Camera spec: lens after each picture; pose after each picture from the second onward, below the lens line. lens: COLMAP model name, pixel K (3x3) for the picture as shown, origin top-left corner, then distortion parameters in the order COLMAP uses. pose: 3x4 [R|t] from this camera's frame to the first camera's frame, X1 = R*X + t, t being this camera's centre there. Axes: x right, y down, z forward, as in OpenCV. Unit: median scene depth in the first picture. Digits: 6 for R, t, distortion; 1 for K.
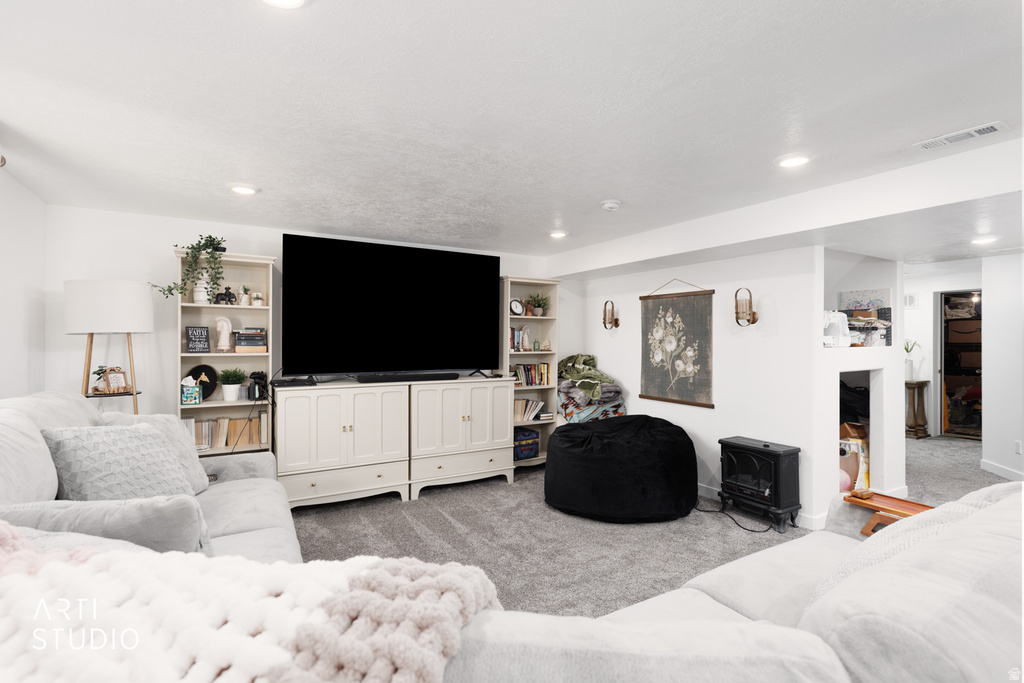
lens RADIAL K [[492.5, 0, 514.6], [0, 492.5, 341.2], [0, 0, 1]] dist [-0.004803, -0.000312]
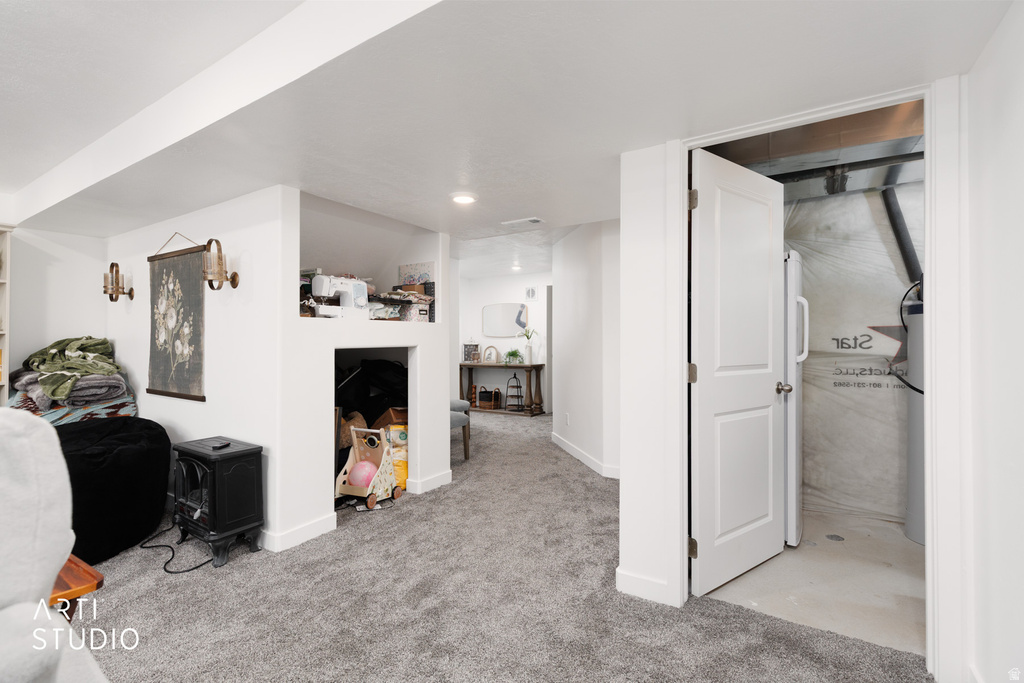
lens RADIAL K [[463.4, 0, 511.5], [0, 463.4, 338.9], [0, 0, 1]] dist [0.000494, -0.000288]
pose [[0.889870, -0.002418, 0.456208, 0.462640], [0.004225, 0.999987, -0.002942, 0.040845], [-0.456195, 0.004546, 0.889868, 0.137093]]
